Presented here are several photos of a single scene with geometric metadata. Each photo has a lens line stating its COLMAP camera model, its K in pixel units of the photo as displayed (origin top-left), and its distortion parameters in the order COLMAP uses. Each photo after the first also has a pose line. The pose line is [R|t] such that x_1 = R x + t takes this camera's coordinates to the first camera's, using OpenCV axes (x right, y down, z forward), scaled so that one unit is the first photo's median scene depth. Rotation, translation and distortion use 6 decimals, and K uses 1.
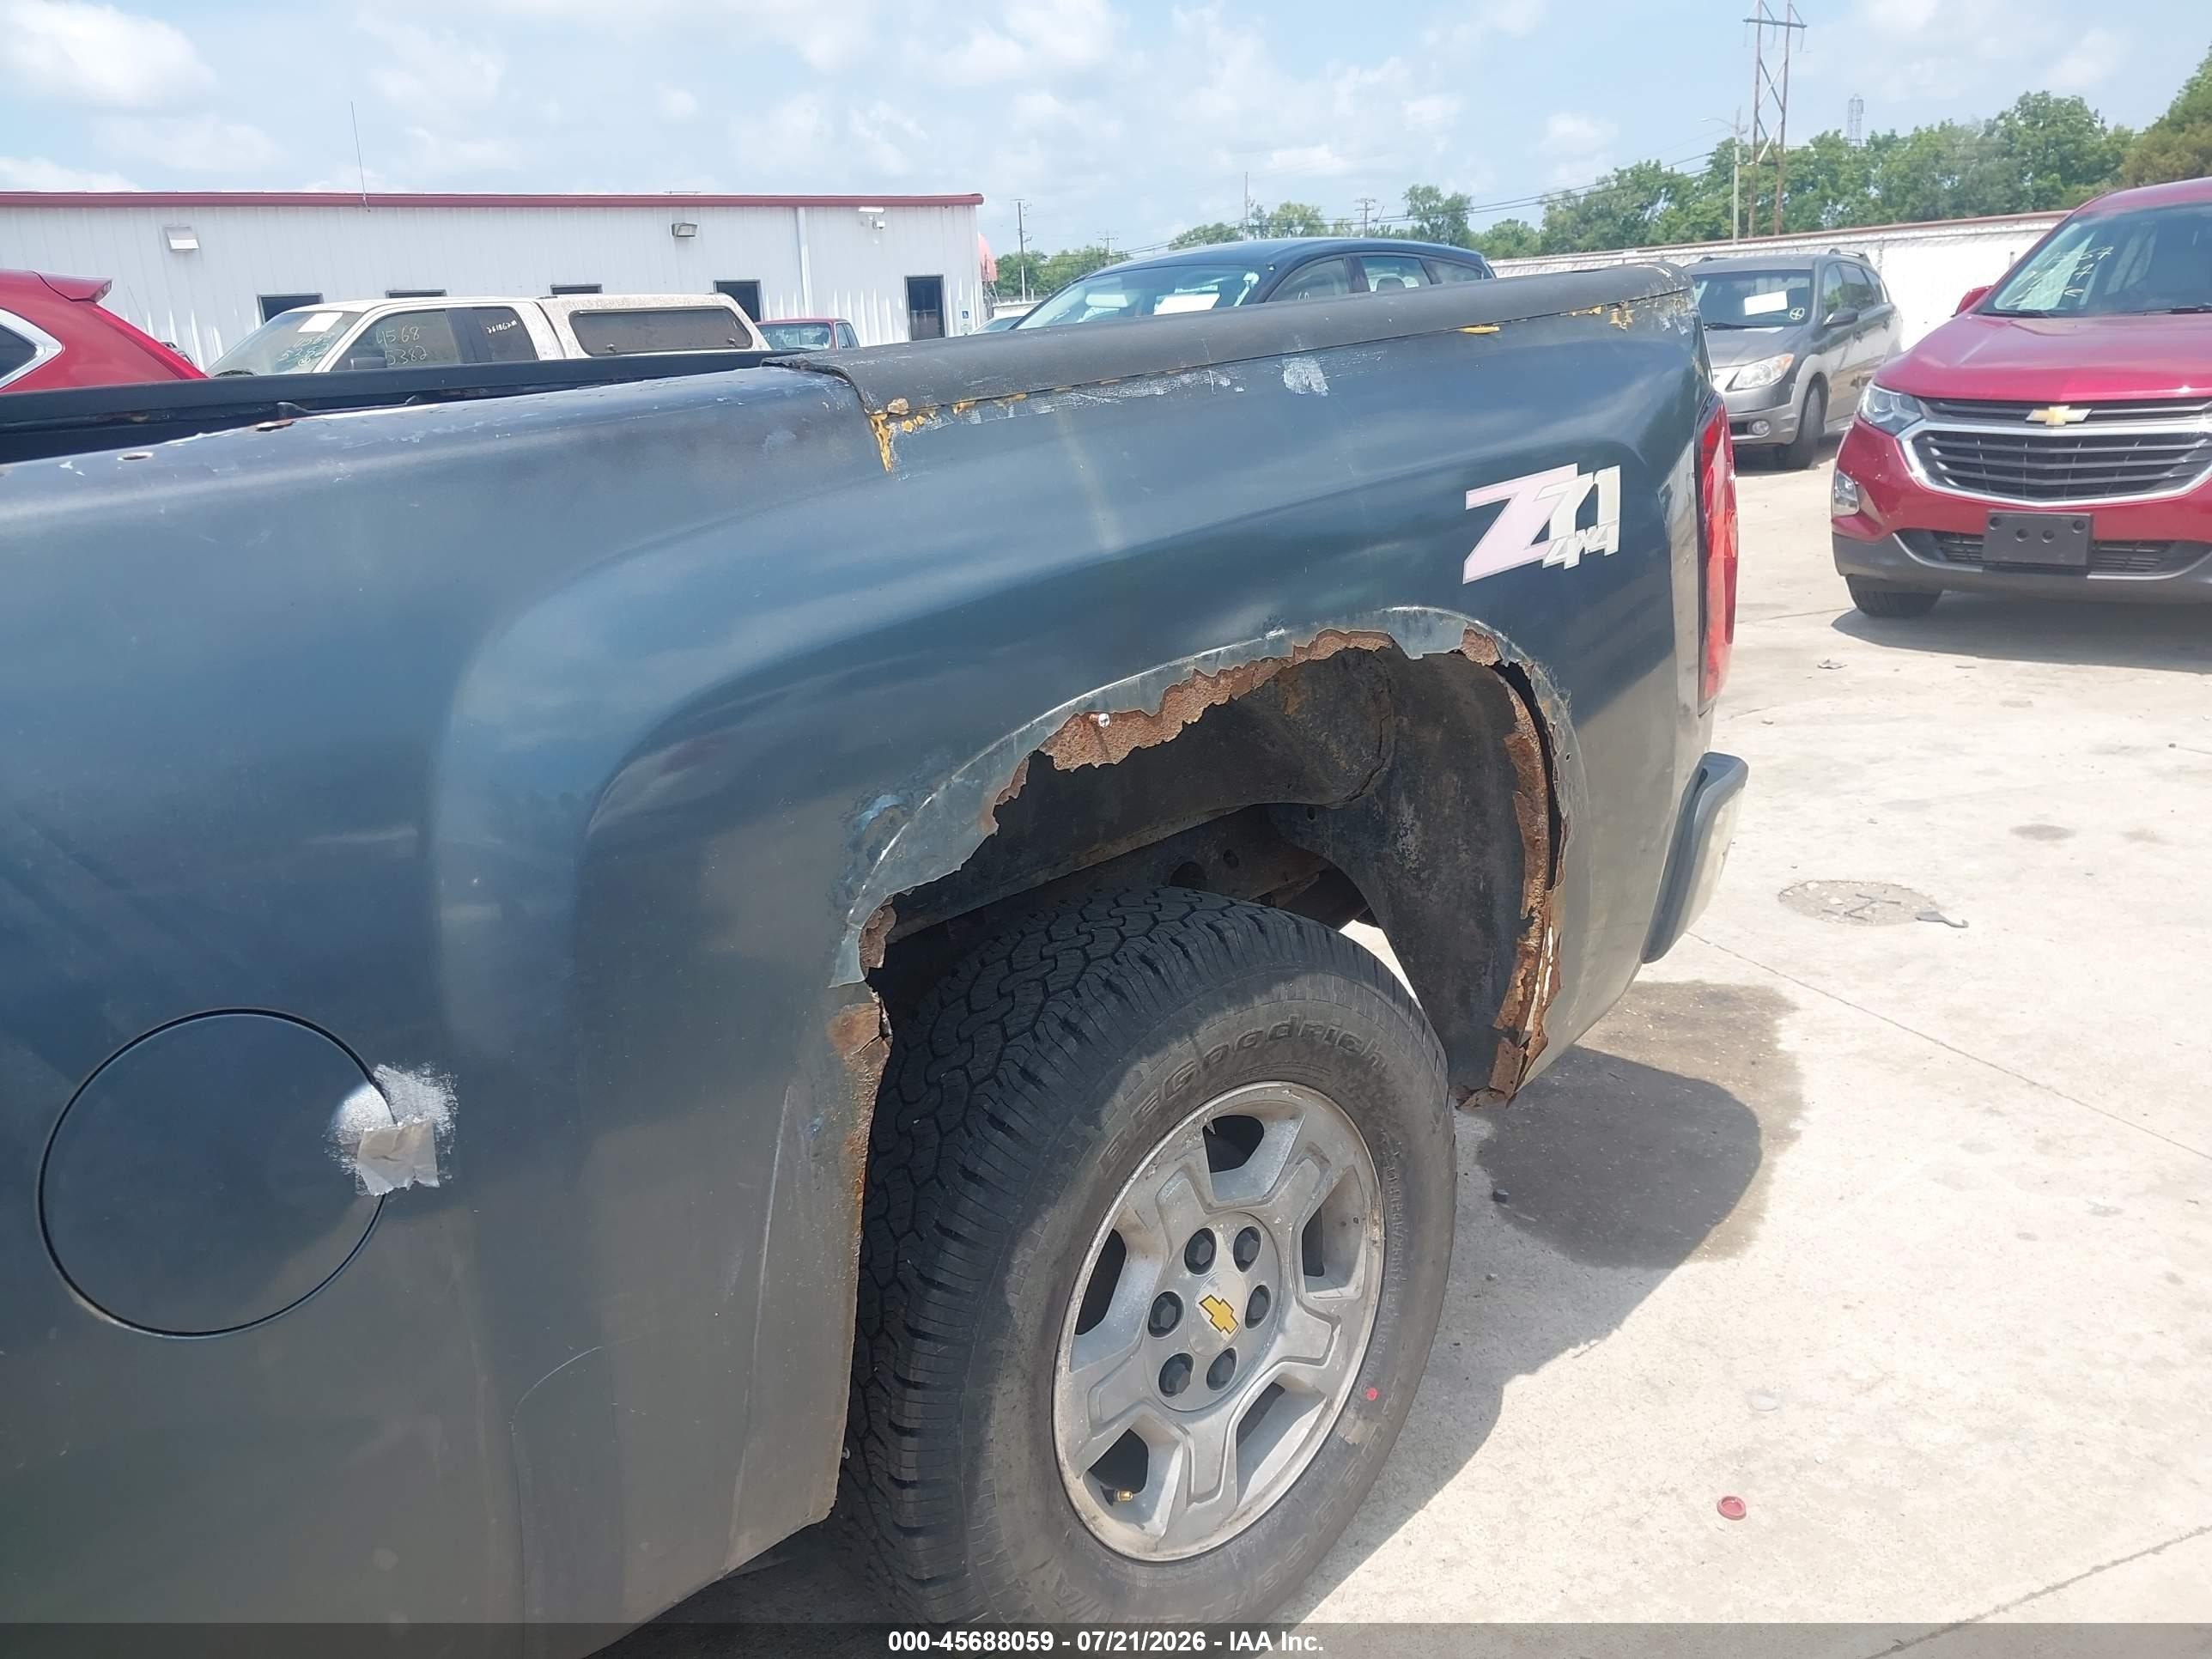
lens RADIAL K [[1795.5, 0, 1099.6], [0, 1795.5, 828.0], [0, 0, 1]] dist [0.017897, -0.062242]
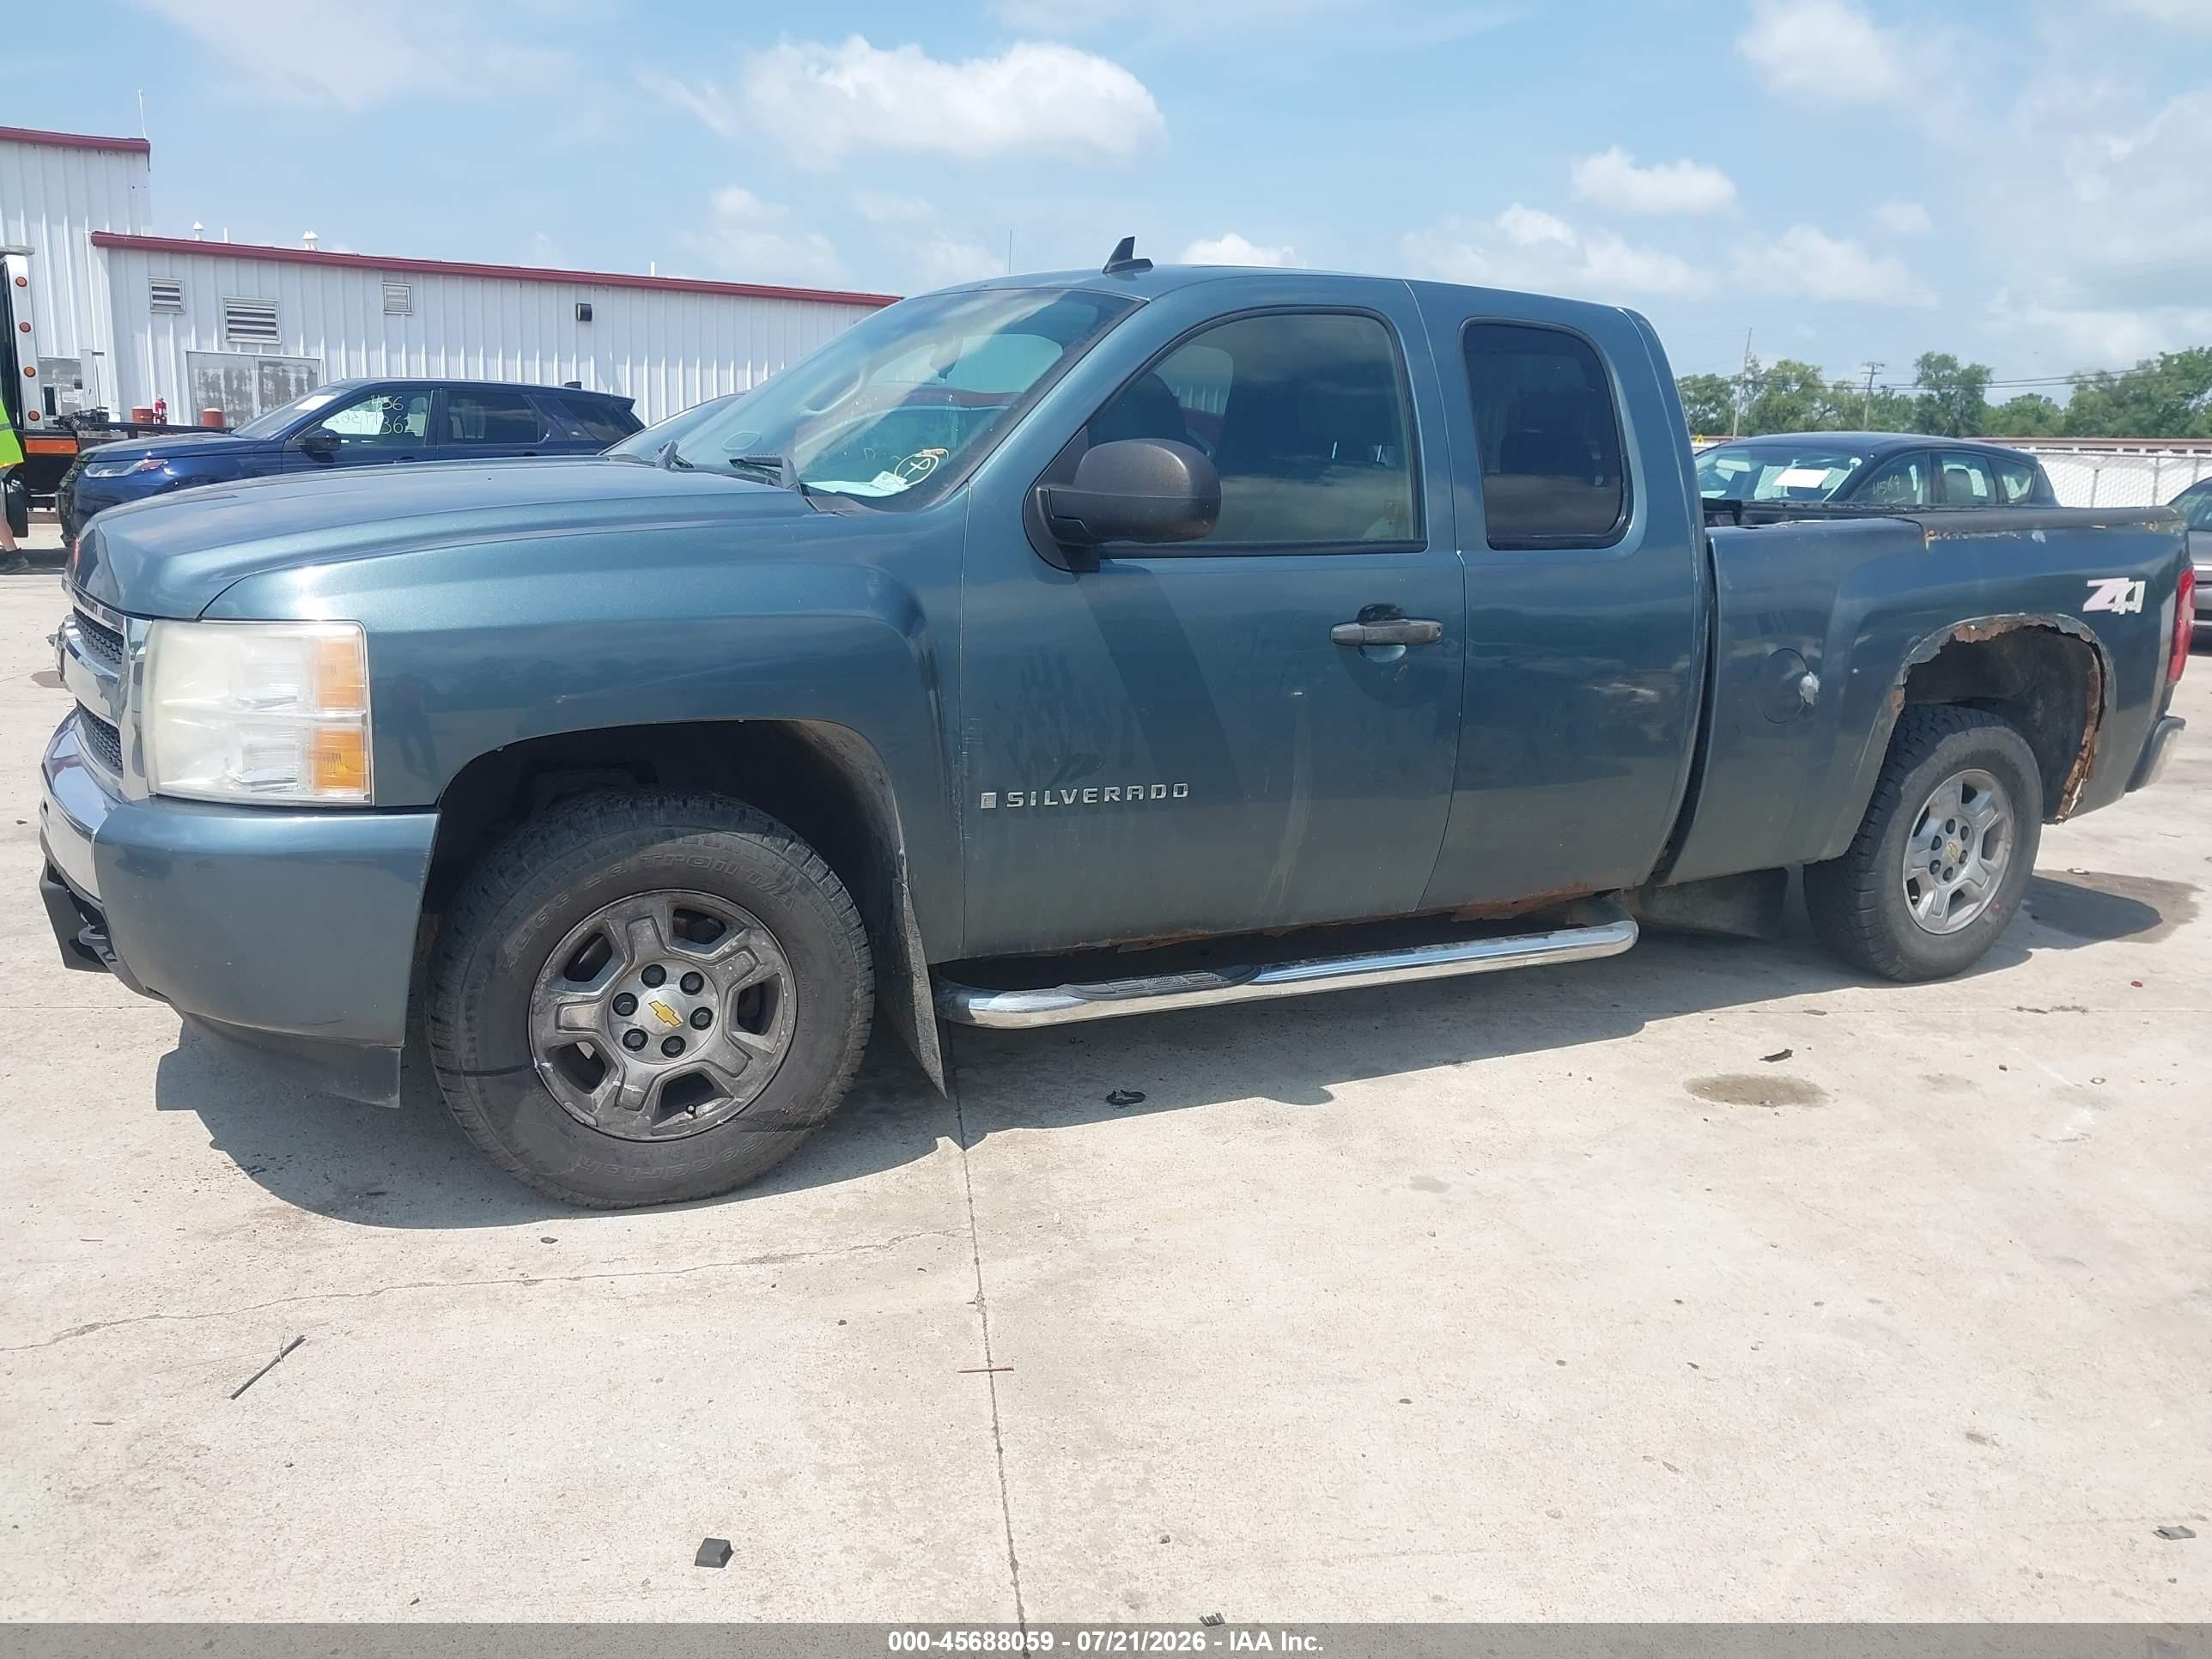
lens RADIAL K [[1745.0, 0, 1092.0], [0, 1745.0, 836.8], [0, 0, 1]] dist [0.062446, -0.086944]
pose [[0.962099, 0.145650, -0.230545, -0.573490], [-0.157182, 0.987039, -0.032370, 0.519002], [0.222842, 0.067381, 0.972523, -1.928327]]
